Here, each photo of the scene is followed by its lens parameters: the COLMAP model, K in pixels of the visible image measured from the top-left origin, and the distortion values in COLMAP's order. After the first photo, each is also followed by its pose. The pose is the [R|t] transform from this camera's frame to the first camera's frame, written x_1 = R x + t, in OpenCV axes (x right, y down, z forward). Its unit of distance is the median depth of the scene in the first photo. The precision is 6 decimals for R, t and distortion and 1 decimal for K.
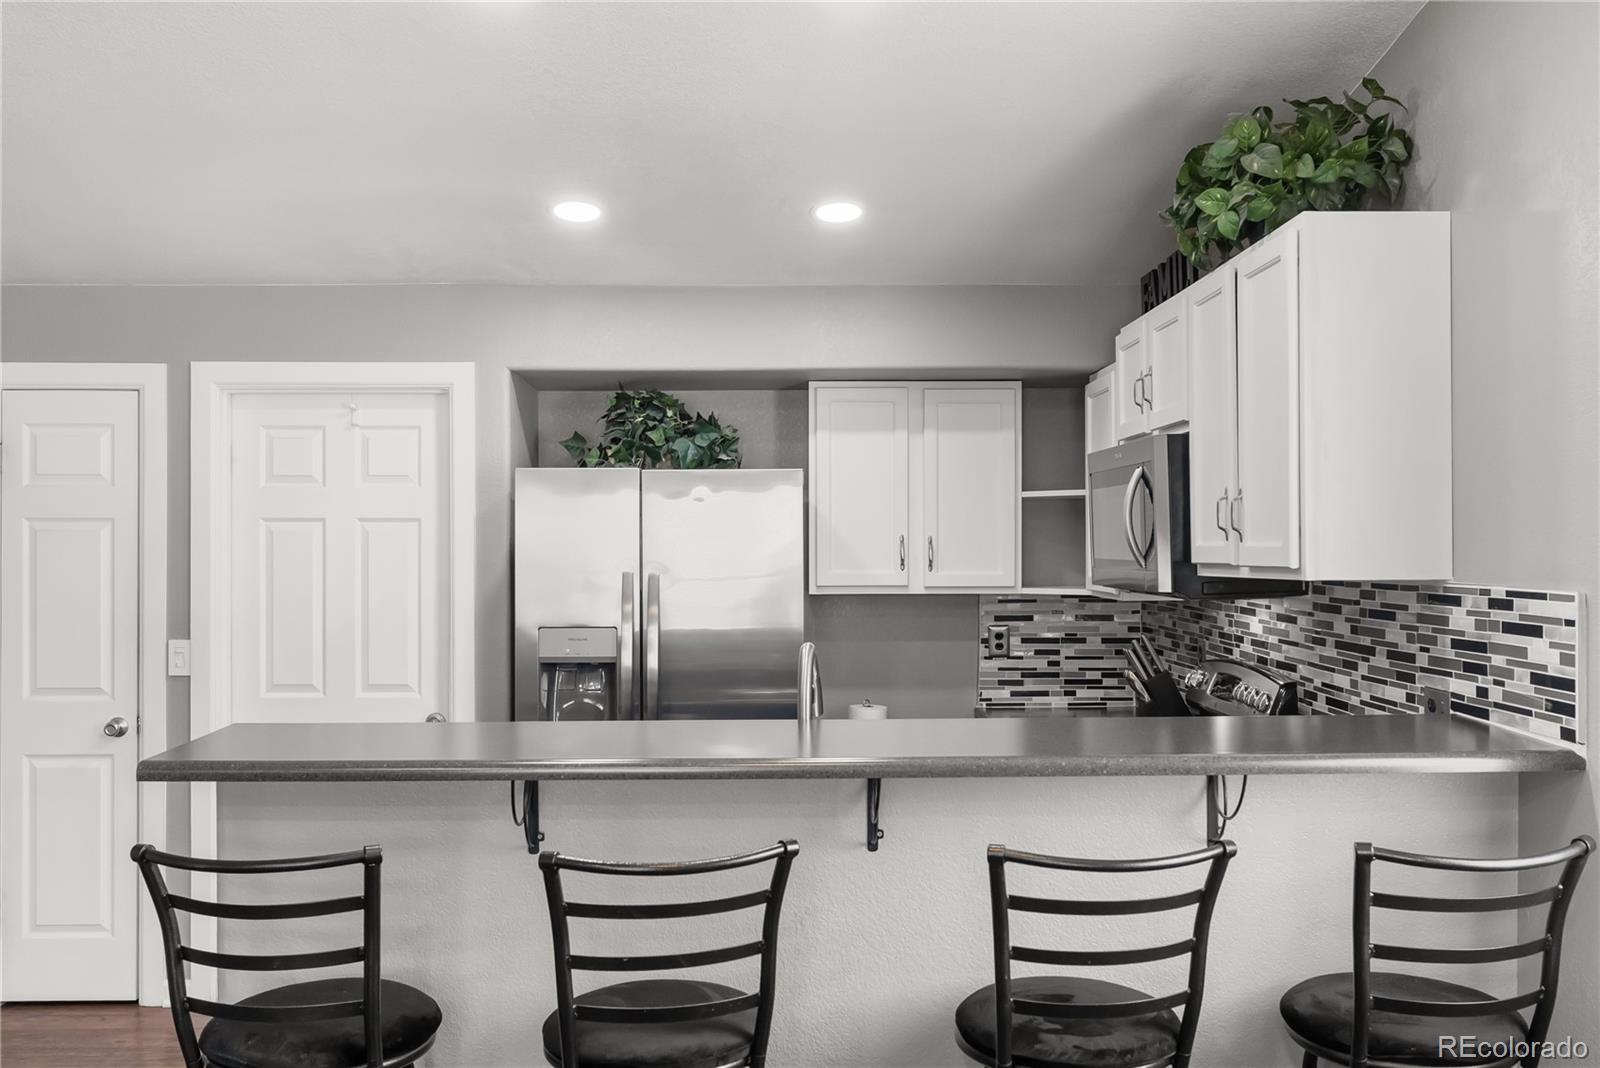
lens RADIAL K [[1412.4, 0, 795.2], [0, 1412.4, 540.6], [0, 0, 1]] dist [-0.006985, -0.003105]
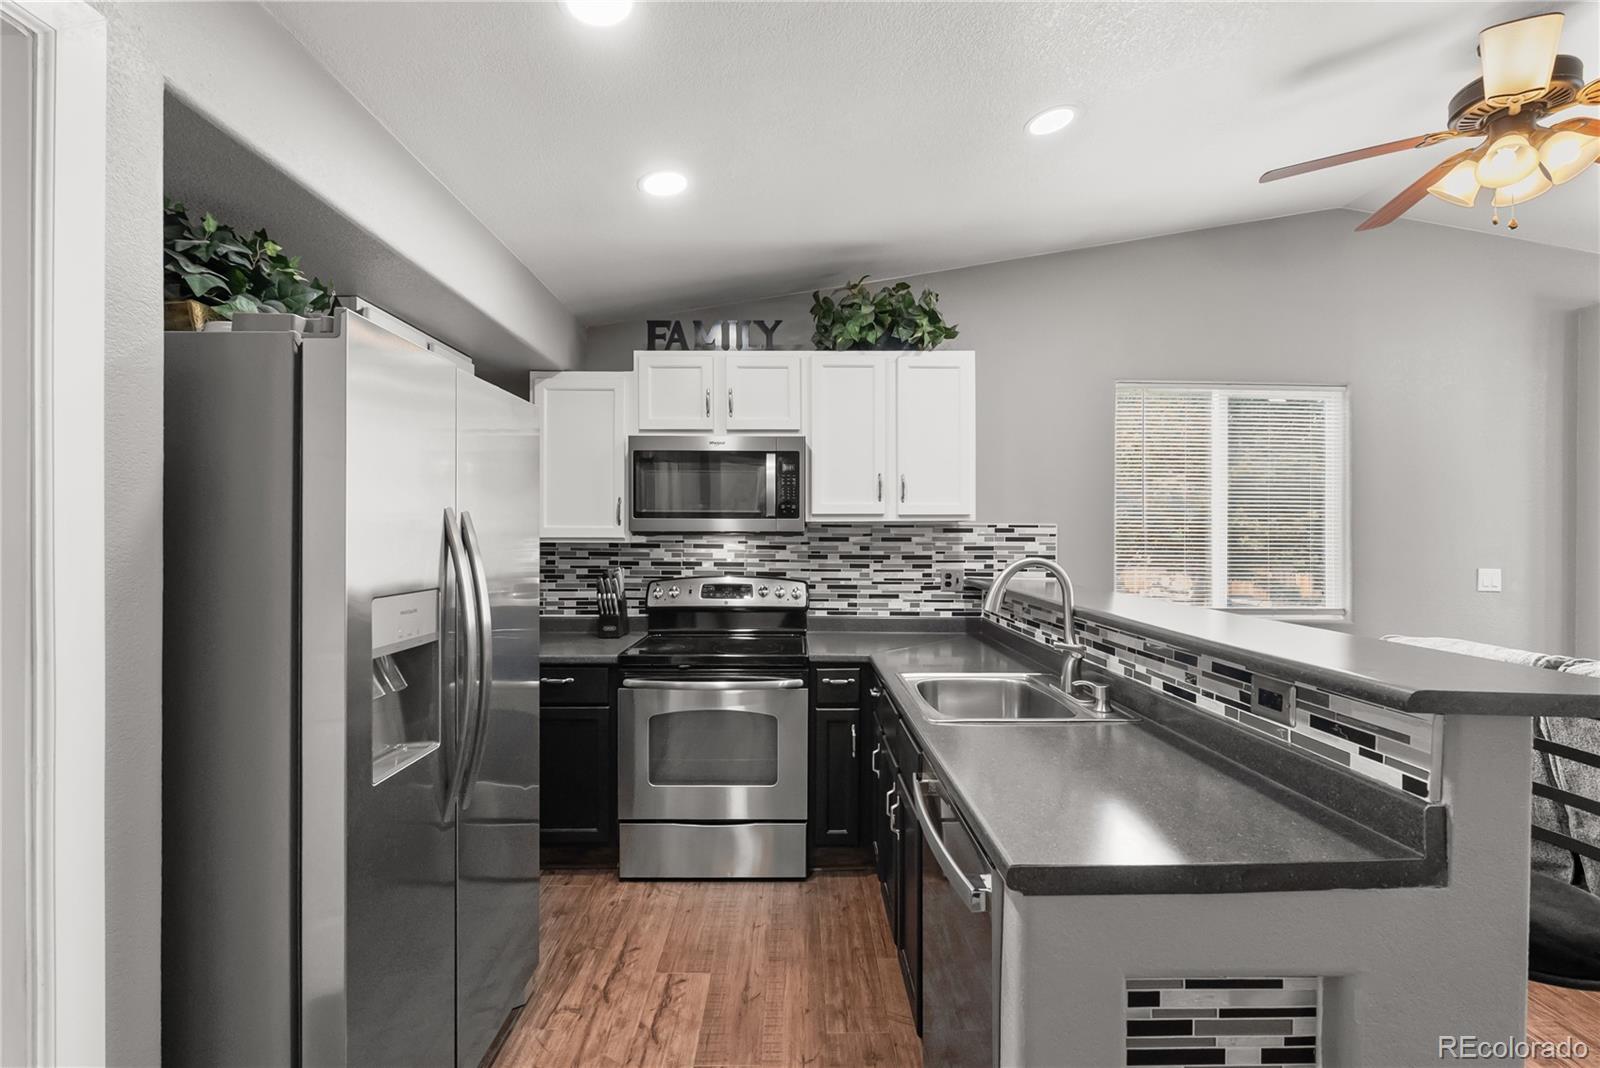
lens RADIAL K [[707.3, 0, 801.6], [0, 707.3, 528.7], [0, 0, 1]] dist [-0.000478, -0.000267]
pose [[-0.005432, 0.011230, 0.999922, -0.446706], [-0.006304, 0.999917, -0.011264, 0.033556], [-0.999965, -0.006364, -0.005361, 0.784133]]
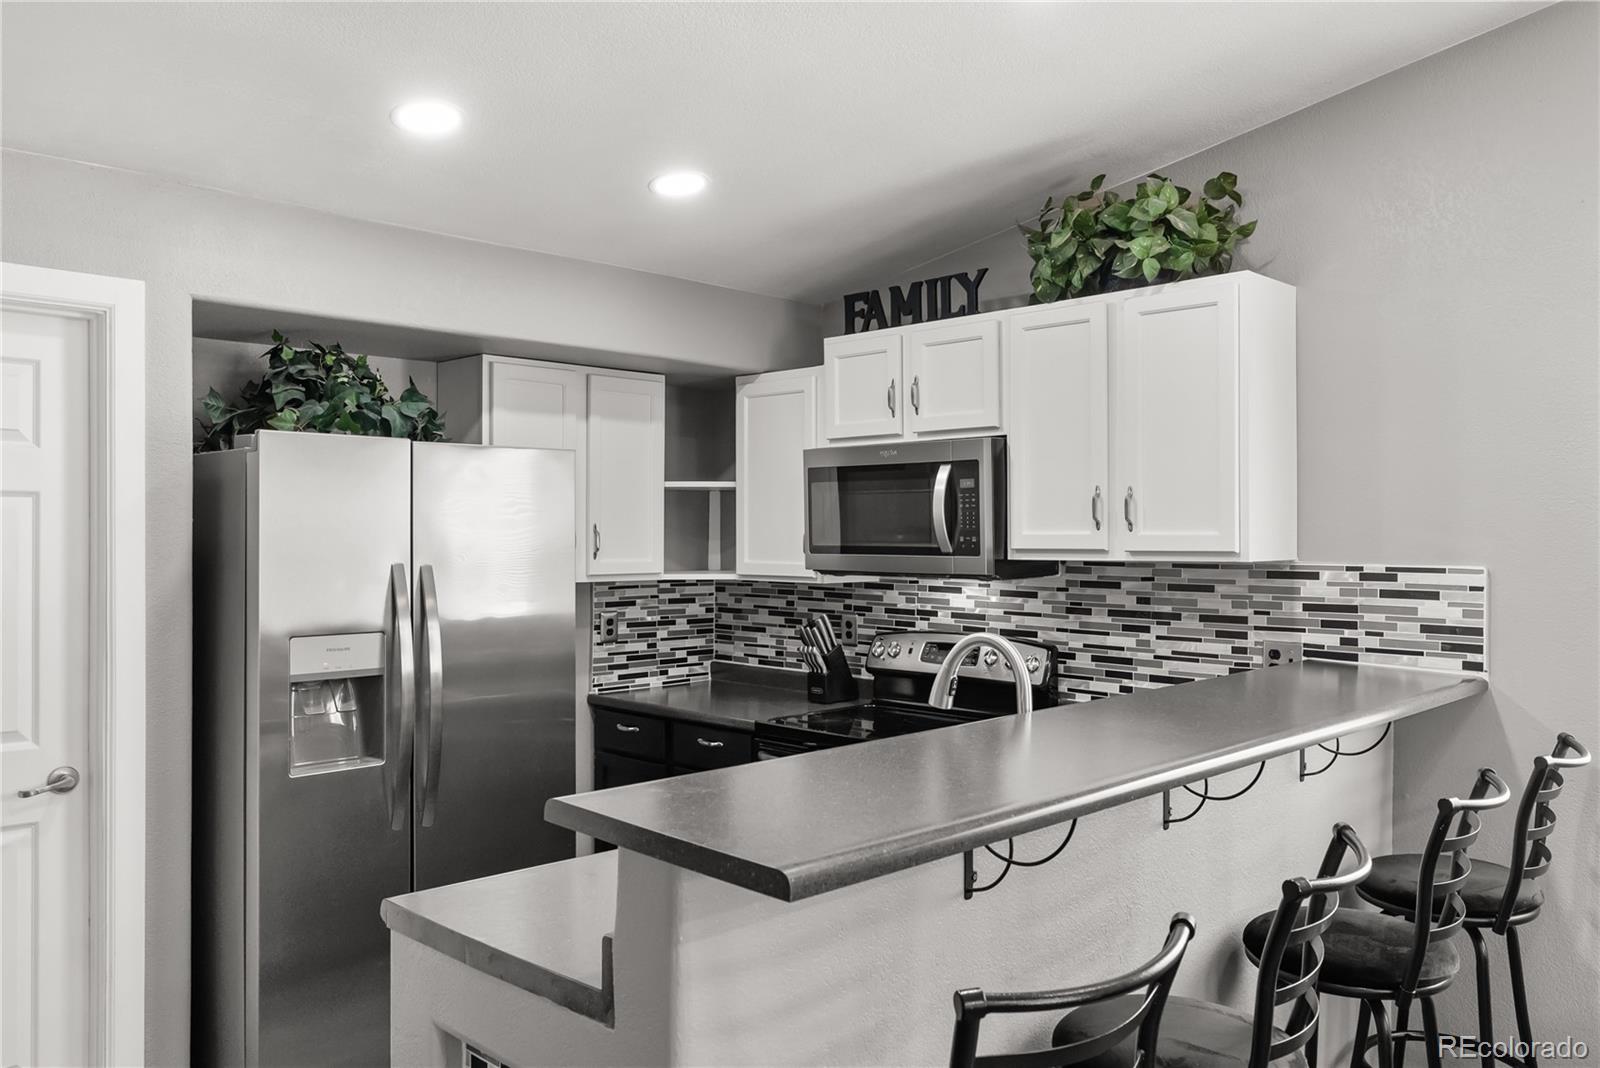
lens RADIAL K [[1231.4, 0, 798.2], [0, 1231.4, 534.2], [0, 0, 1]] dist [0.006385, -0.005276]
pose [[0.714263, 0.002758, 0.699872, -0.431545], [-0.005370, 0.999984, 0.001540, 0.002320], [-0.699857, -0.004859, 0.714266, 0.303733]]
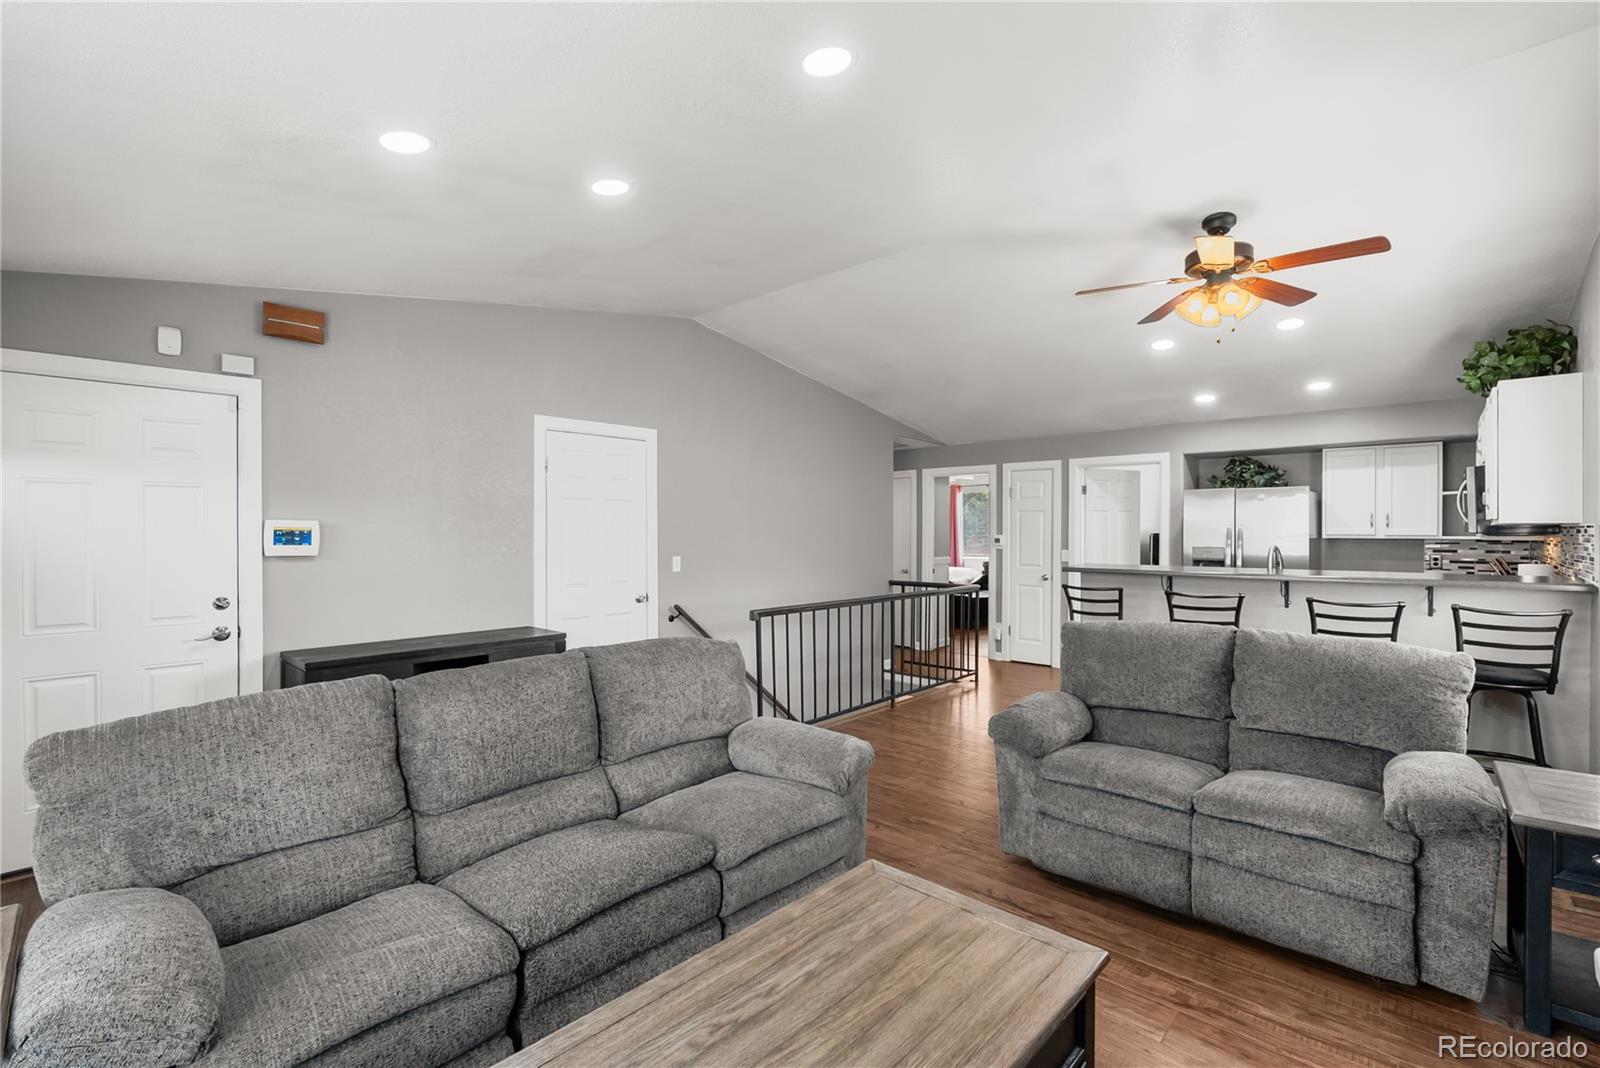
lens RADIAL K [[707.3, 0, 808.8], [0, 707.3, 533.2], [0, 0, 1]] dist [-0.000478, -0.000267]
pose [[0.737661, 0.006316, -0.675142, 0.188421], [-0.001633, 0.999970, 0.007570, 0.023808], [0.675170, -0.004482, 0.737649, -0.504956]]
